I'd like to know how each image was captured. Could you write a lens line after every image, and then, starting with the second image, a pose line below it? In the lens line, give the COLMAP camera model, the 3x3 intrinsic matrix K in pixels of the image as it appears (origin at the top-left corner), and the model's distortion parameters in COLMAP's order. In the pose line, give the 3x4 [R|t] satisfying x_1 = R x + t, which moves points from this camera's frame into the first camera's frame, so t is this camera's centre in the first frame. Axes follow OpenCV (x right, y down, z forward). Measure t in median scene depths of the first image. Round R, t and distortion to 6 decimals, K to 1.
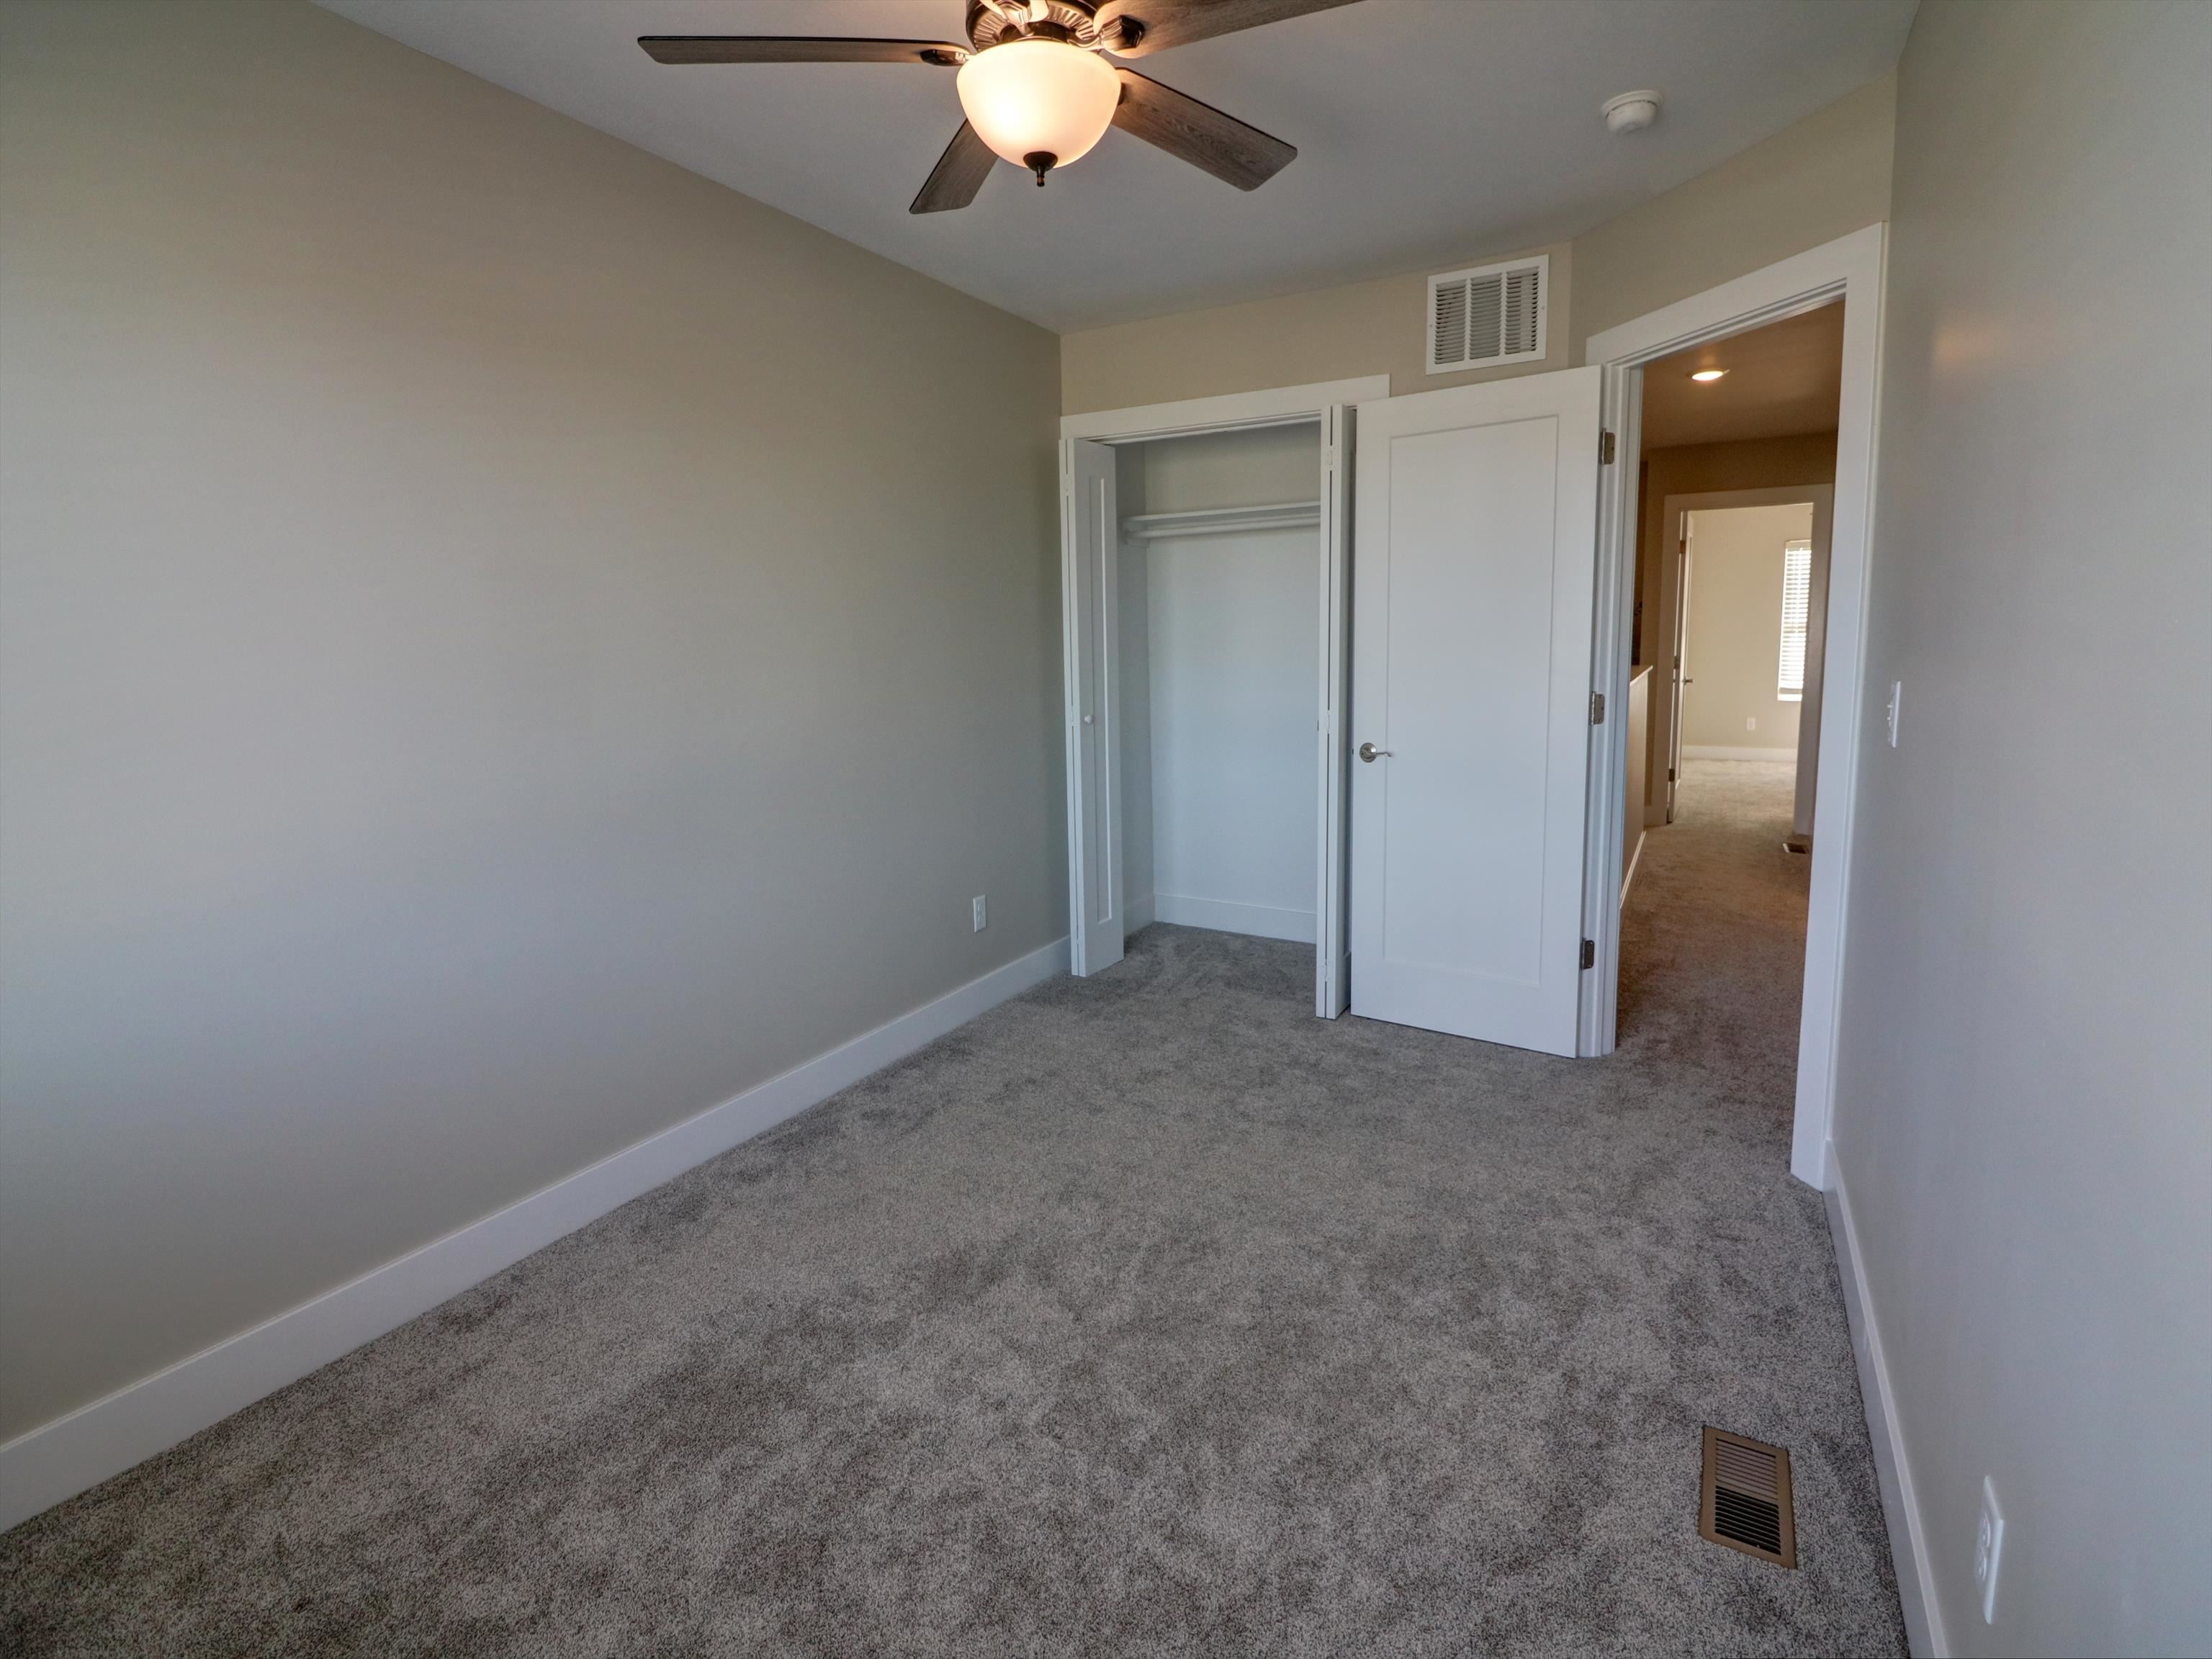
lens RADIAL K [[1076.4, 0, 1112.3], [0, 1076.4, 818.5], [0, 0, 1]] dist [-0.021046, -0.006097]
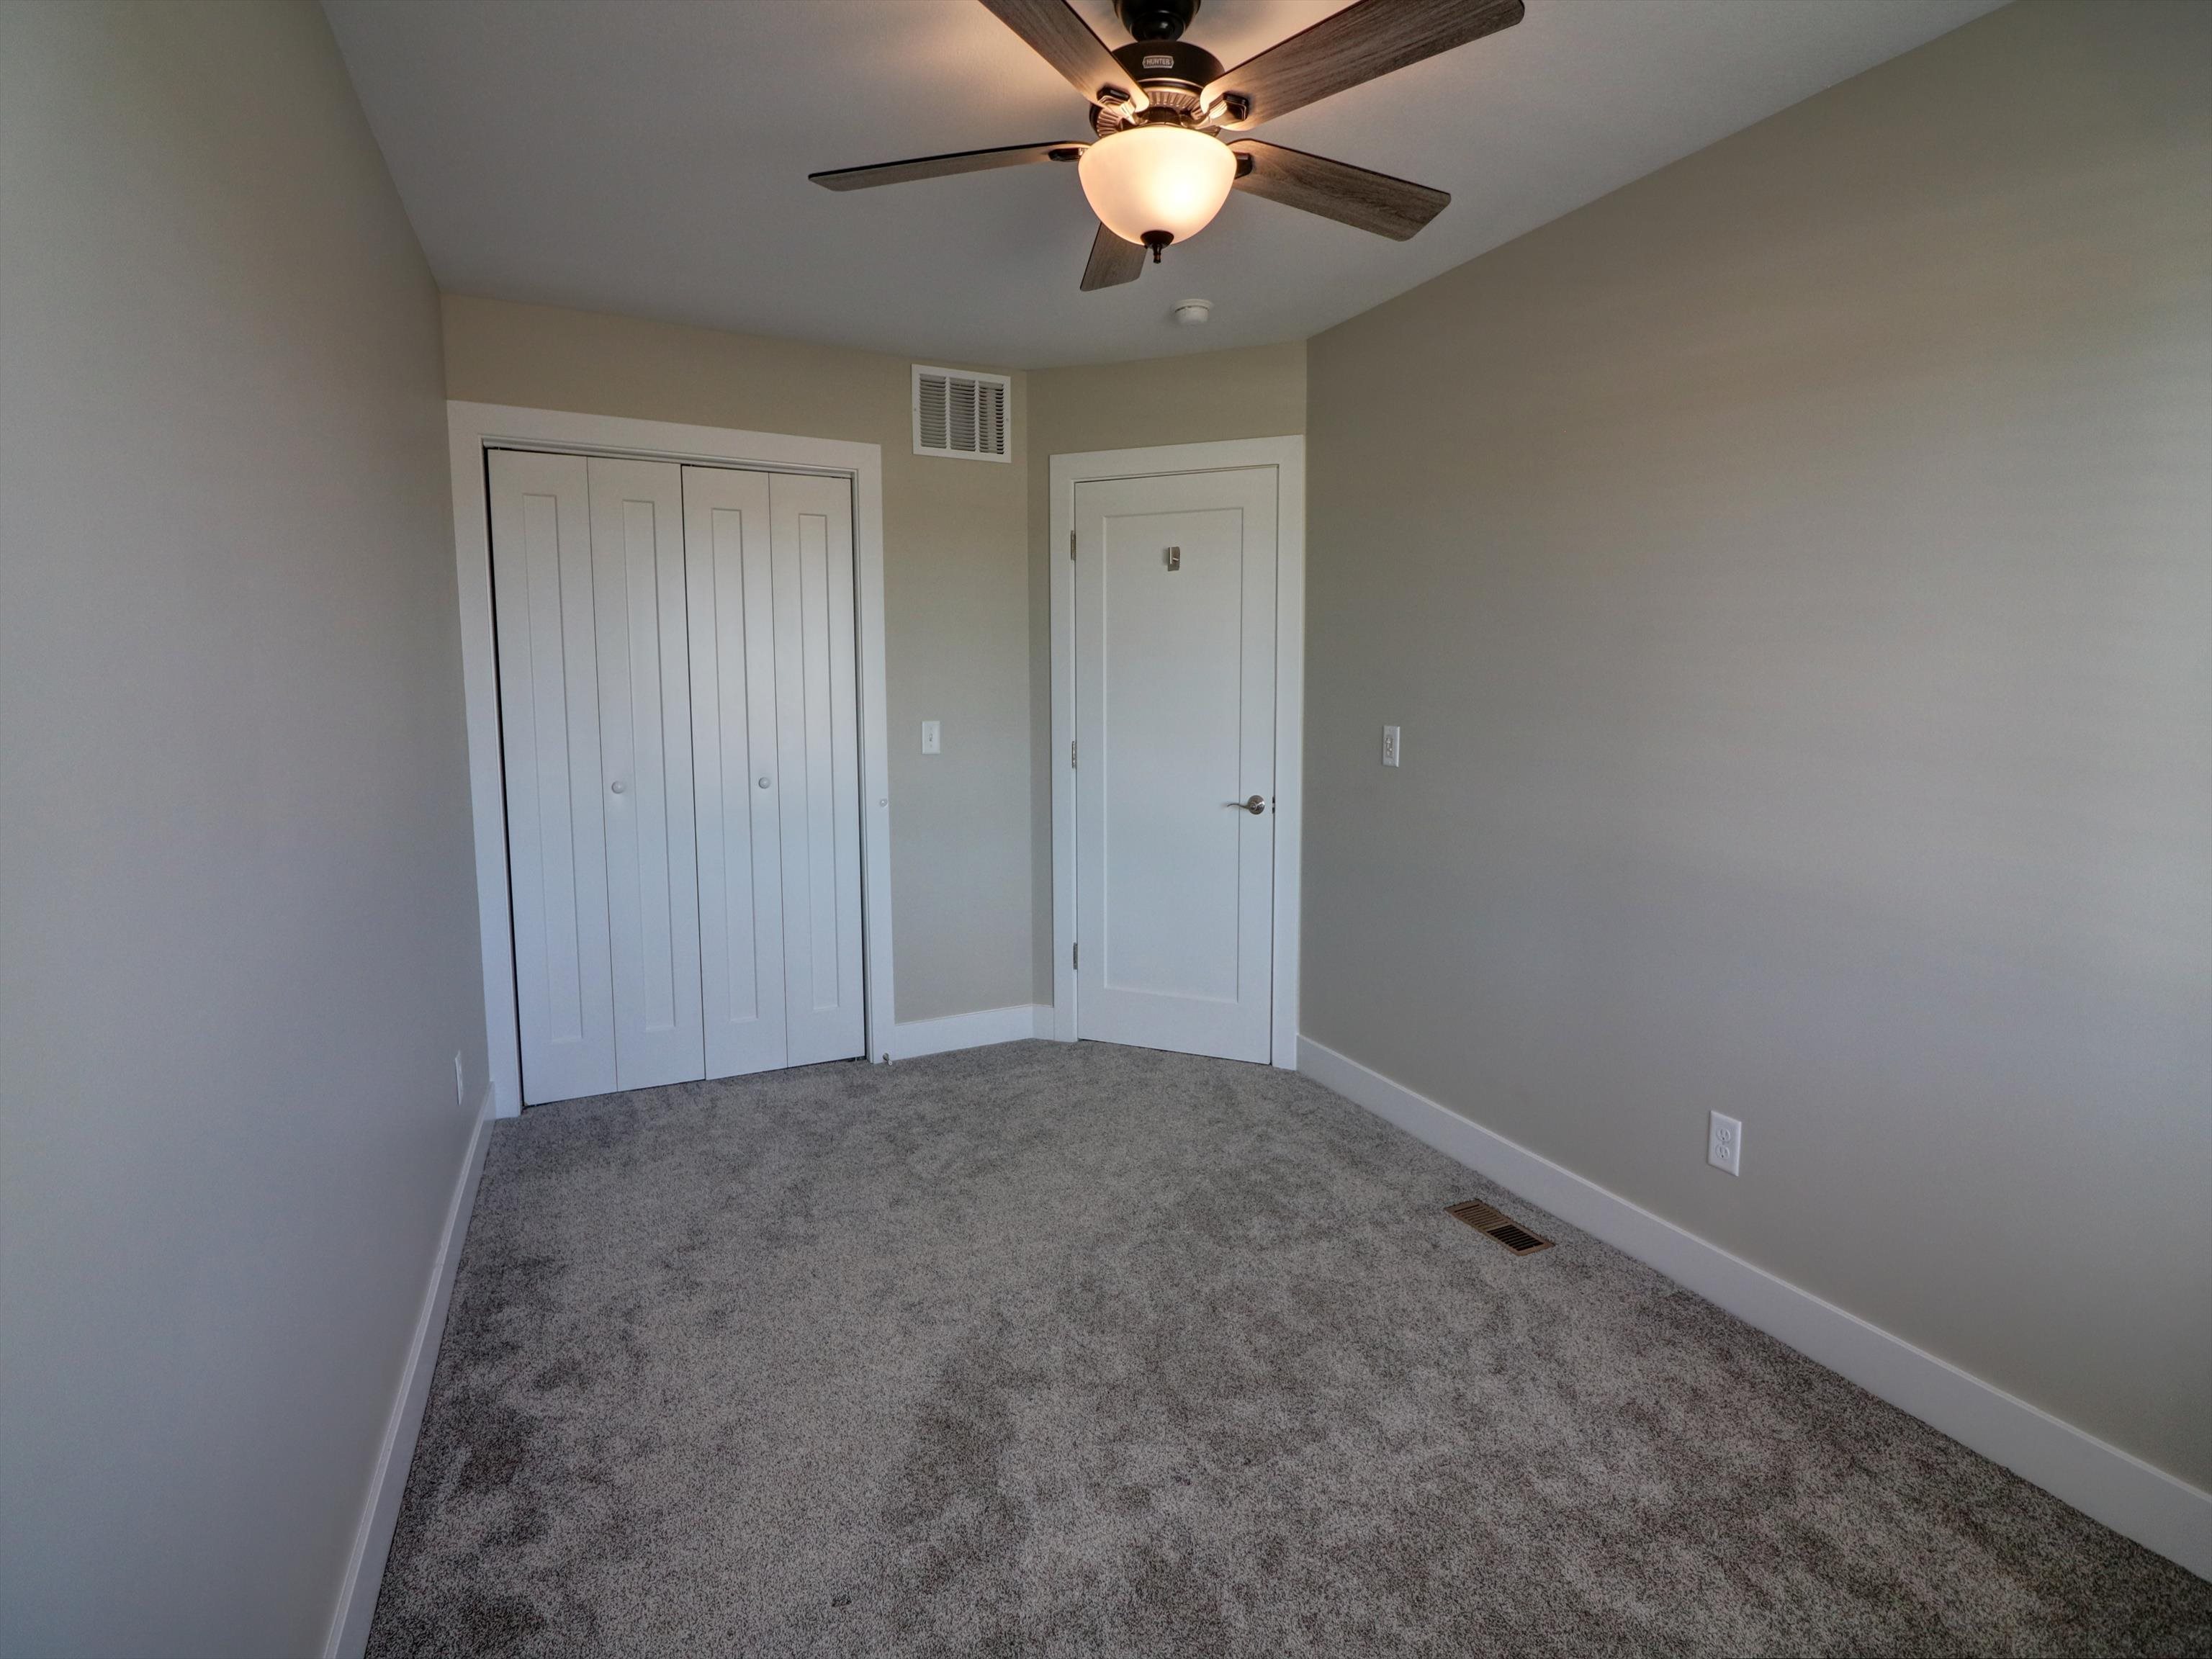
lens RADIAL K [[1076.4, 0, 1122.4], [0, 1076.4, 821.7], [0, 0, 1]] dist [-0.021046, -0.006097]
pose [[0.546101, -0.091382, 0.832720, -0.570091], [0.131107, 0.991106, 0.022783, -0.048305], [-0.827396, 0.096733, 0.553225, 0.286197]]
